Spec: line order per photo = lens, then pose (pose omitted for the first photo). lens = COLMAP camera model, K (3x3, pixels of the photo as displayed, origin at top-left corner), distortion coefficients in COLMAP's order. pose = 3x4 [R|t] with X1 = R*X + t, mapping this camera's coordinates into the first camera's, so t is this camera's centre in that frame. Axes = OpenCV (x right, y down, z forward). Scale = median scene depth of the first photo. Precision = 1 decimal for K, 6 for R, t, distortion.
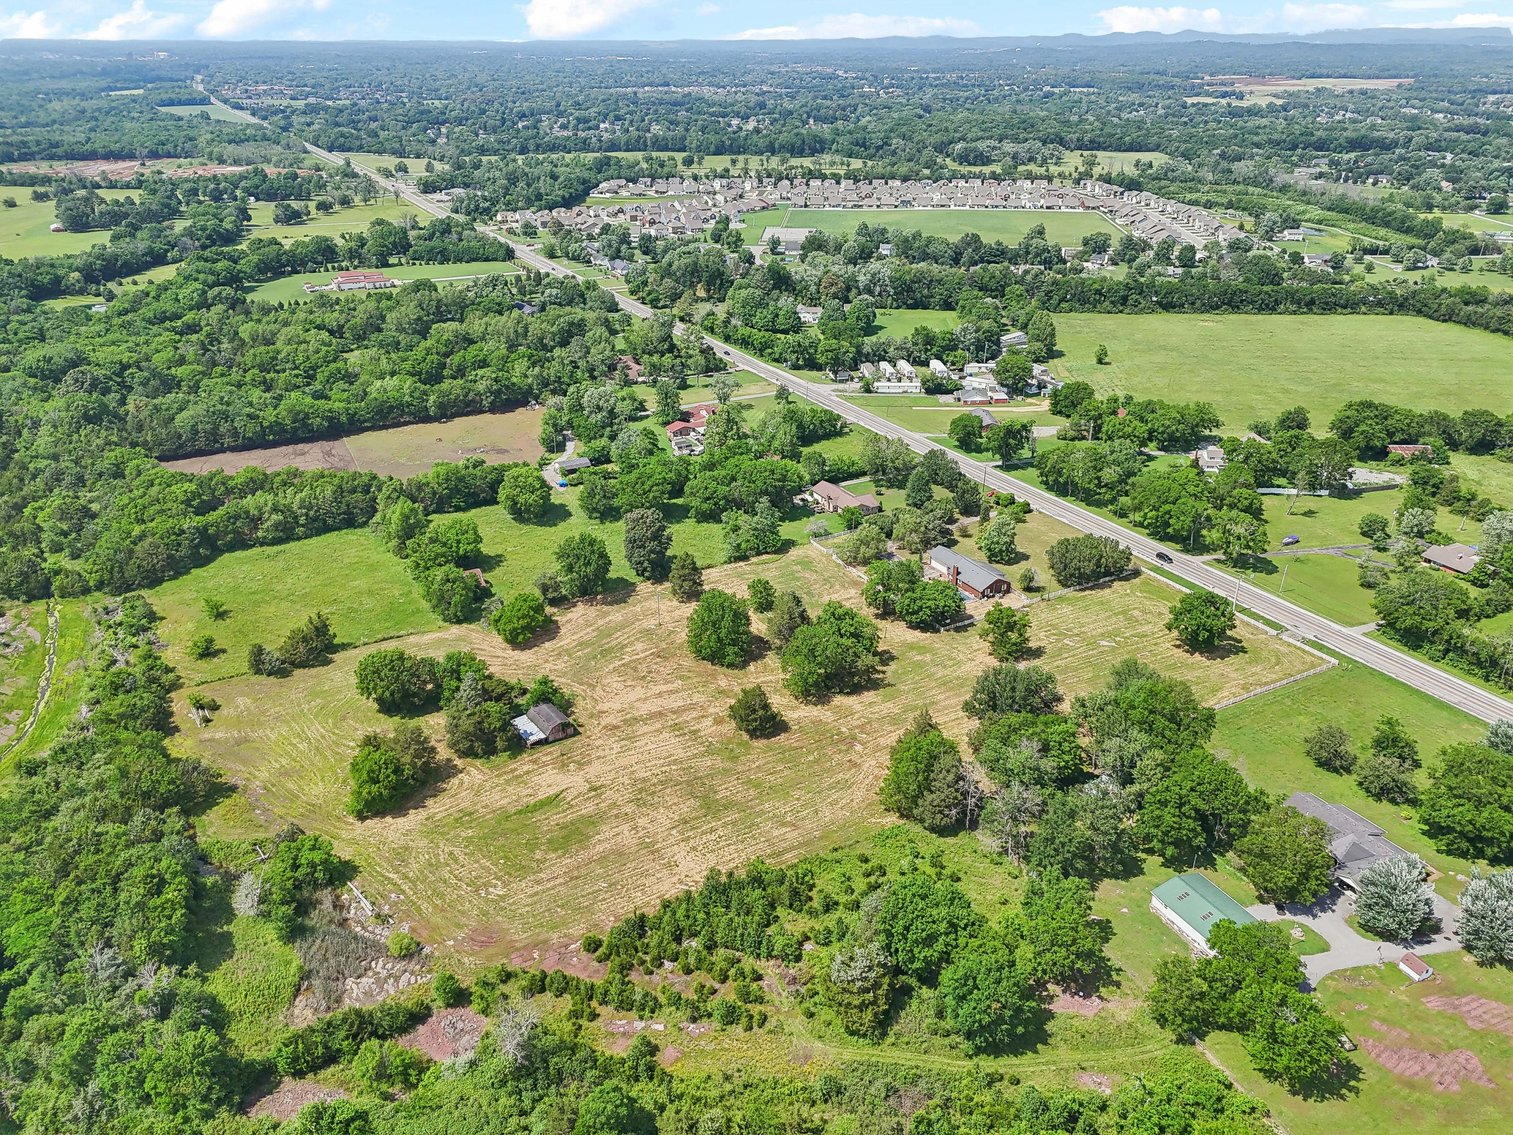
lens RADIAL K [[1114.3, 0, 753.0], [0, 1114.3, 565.6], [0, 0, 1]] dist [0.068838, -0.064911]
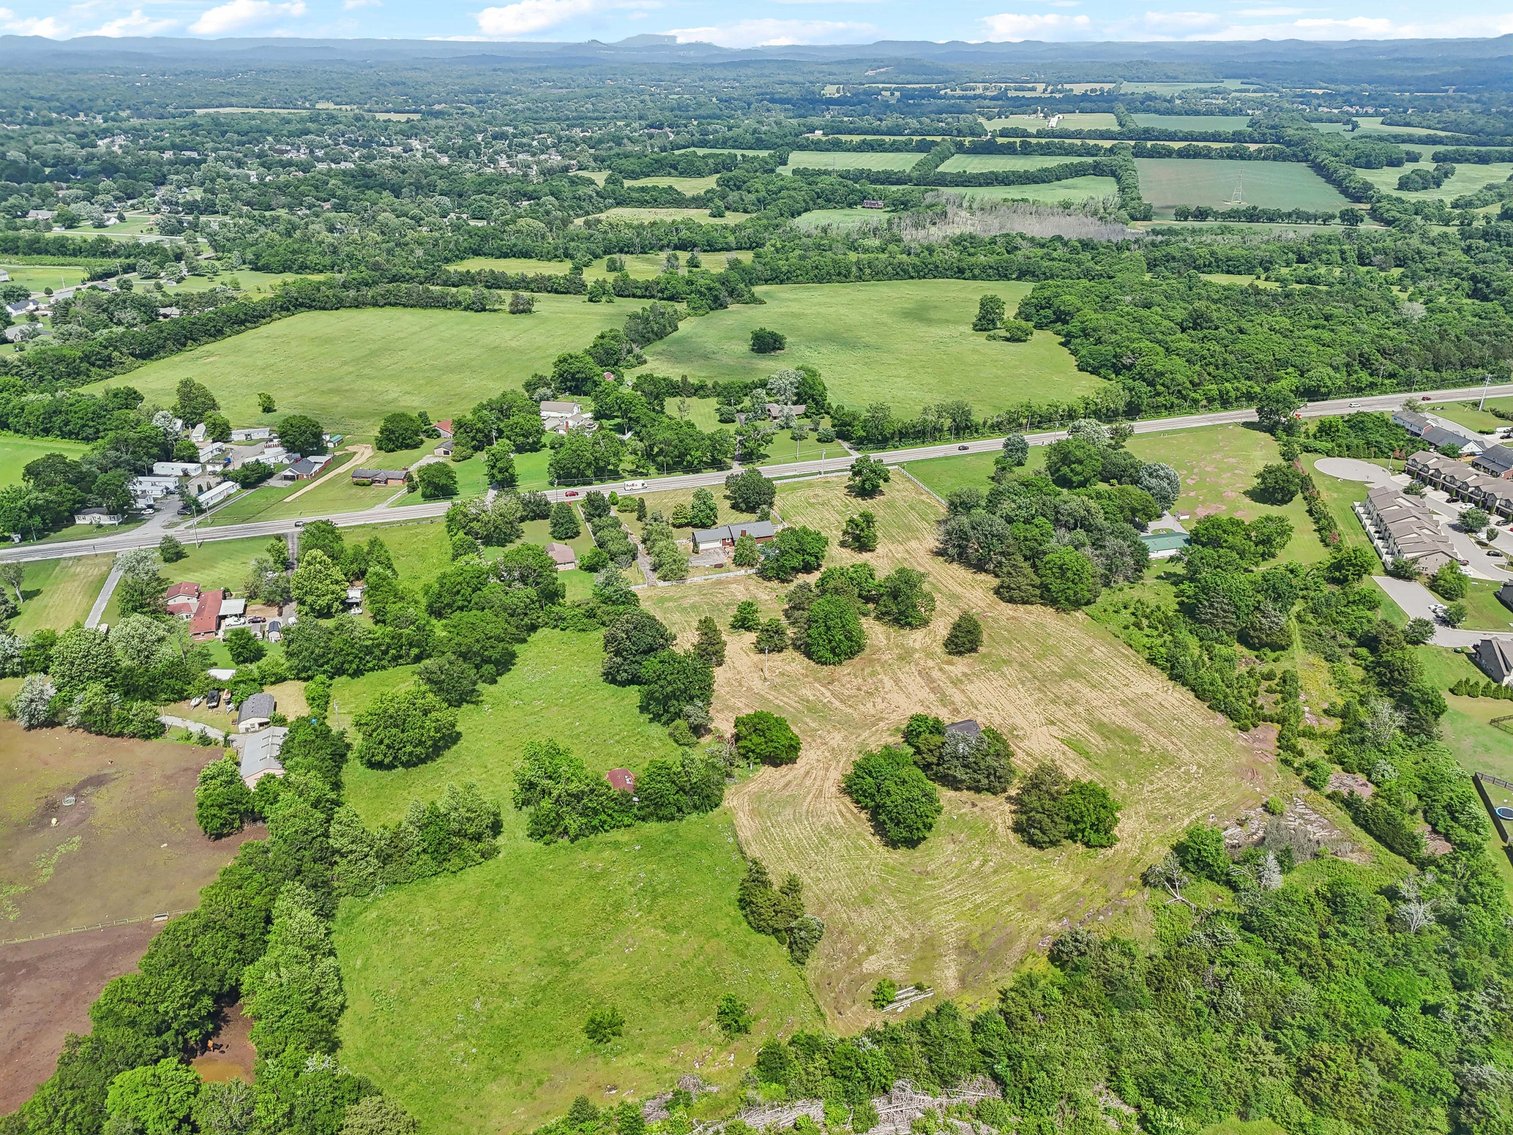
lens RADIAL K [[1114.3, 0, 751.1], [0, 1114.3, 565.3], [0, 0, 1]] dist [0.068838, -0.064911]
pose [[0.190542, -0.411633, 0.891208, -0.753287], [0.417596, 0.855593, 0.305900, -0.277767], [-0.888430, 0.313878, 0.334922, 0.526960]]
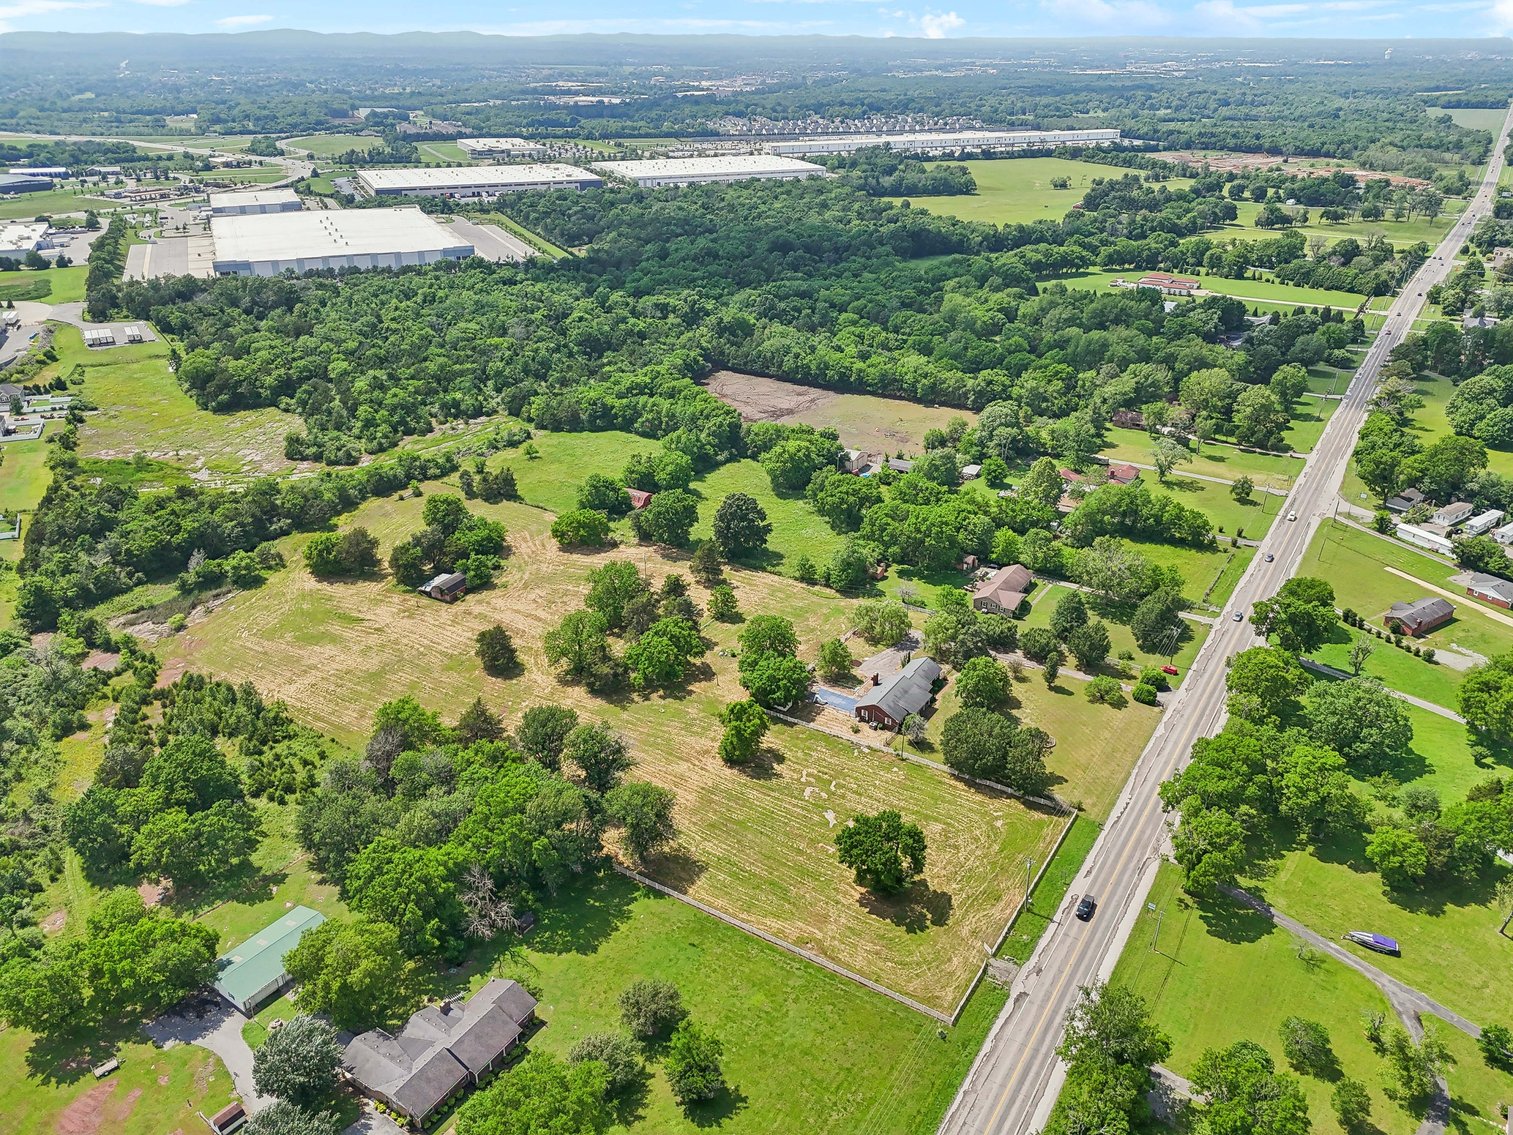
lens RADIAL K [[1114.3, 0, 751.2], [0, 1114.3, 568.0], [0, 0, 1]] dist [0.068838, -0.064911]
pose [[0.481778, 0.376413, -0.791330, 0.656994], [-0.374712, 0.904810, 0.202261, -0.175245], [0.792137, 0.199076, 0.576964, 0.372014]]
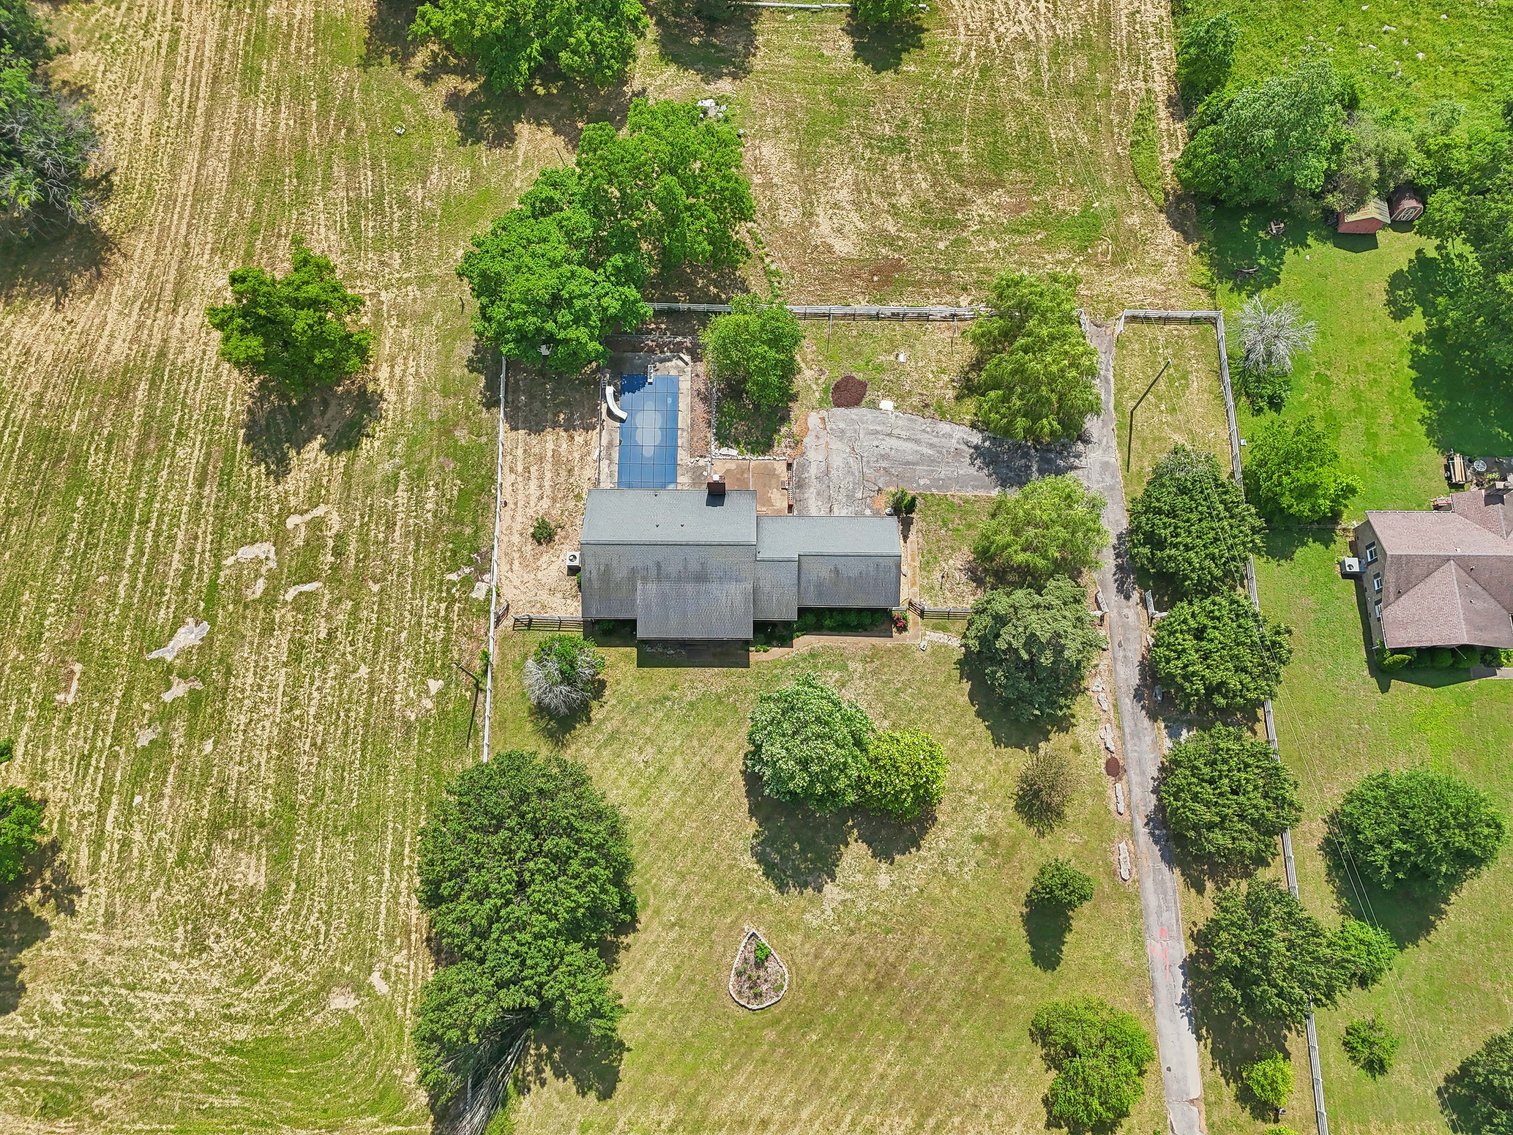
lens RADIAL K [[1114.3, 0, 749.3], [0, 1114.3, 564.5], [0, 0, 1]] dist [0.068838, -0.064911]
pose [[-0.489516, 0.835478, -0.249702, 0.233492], [-0.373936, 0.057563, 0.925666, -0.239443], [0.787747, 0.546501, 0.284237, 0.804075]]
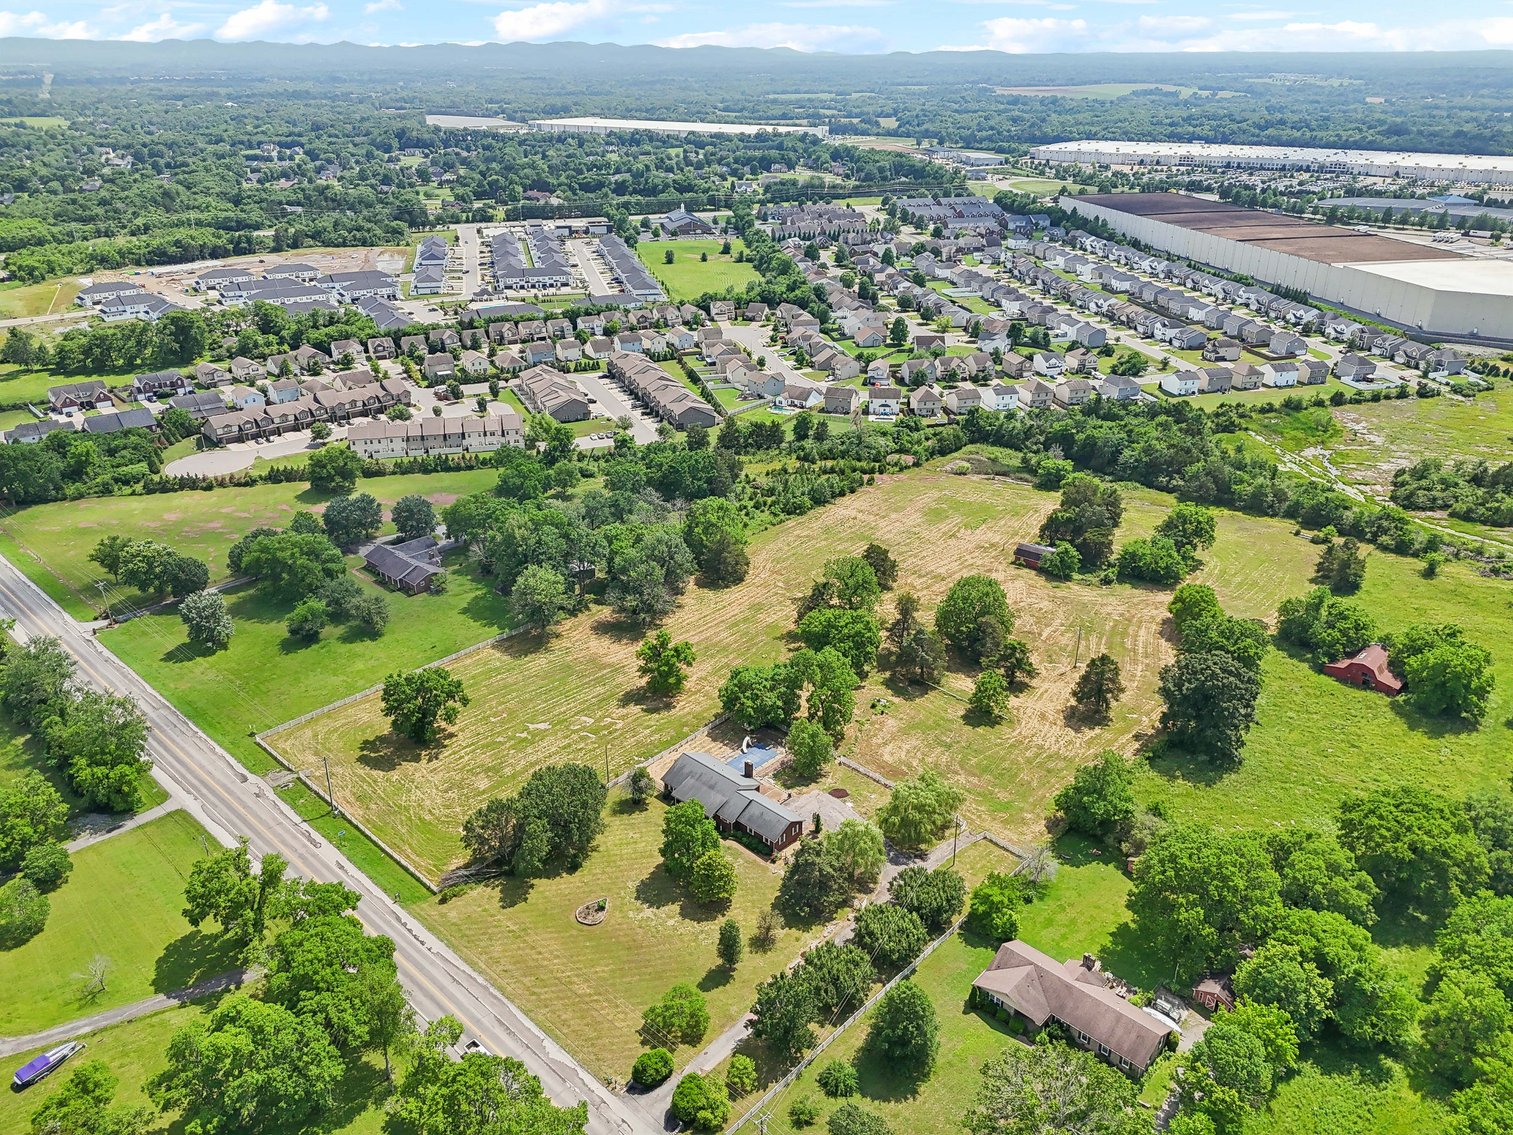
lens RADIAL K [[1114.3, 0, 749.5], [0, 1114.3, 572.8], [0, 0, 1]] dist [0.068838, -0.064911]
pose [[-0.952245, 0.130972, -0.275818, 0.295440], [-0.128220, 0.648298, 0.750513, -0.472201], [0.277109, 0.750037, -0.600546, 1.120019]]
